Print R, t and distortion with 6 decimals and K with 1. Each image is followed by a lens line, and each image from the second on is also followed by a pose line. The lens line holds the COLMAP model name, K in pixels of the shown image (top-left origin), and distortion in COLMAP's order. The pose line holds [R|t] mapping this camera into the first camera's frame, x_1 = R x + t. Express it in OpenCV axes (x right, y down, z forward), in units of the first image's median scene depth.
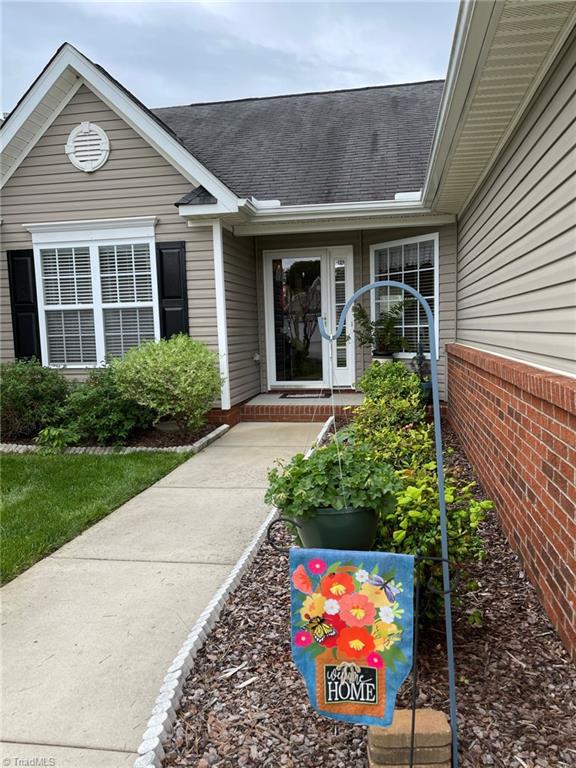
lens RADIAL K [[581.7, 0, 287.8], [0, 581.7, 384.7], [0, 0, 1]] dist [0.004332, 0.000512]
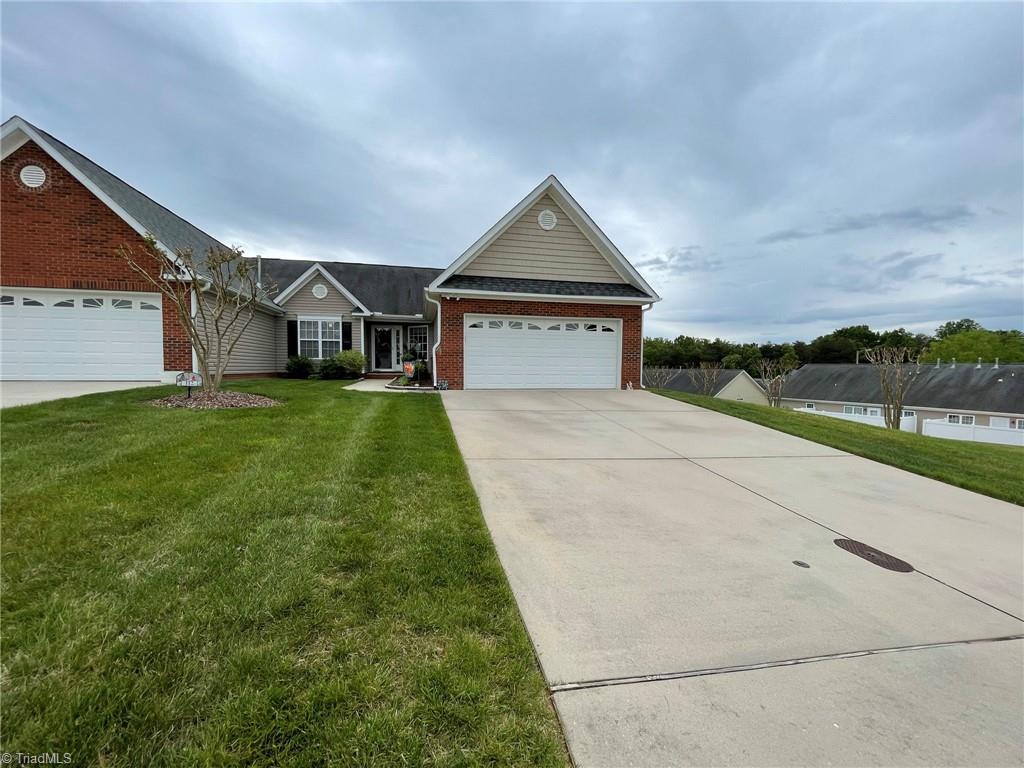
lens RADIAL K [[414.6, 0, 516.0], [0, 414.6, 385.7], [0, 0, 1]] dist [-0.003468, 0.001128]
pose [[0.918522, 0.015231, 0.395075, -0.235250], [0.009742, 0.998083, -0.061126, 0.262594], [-0.395249, 0.059995, 0.916613, -1.476783]]
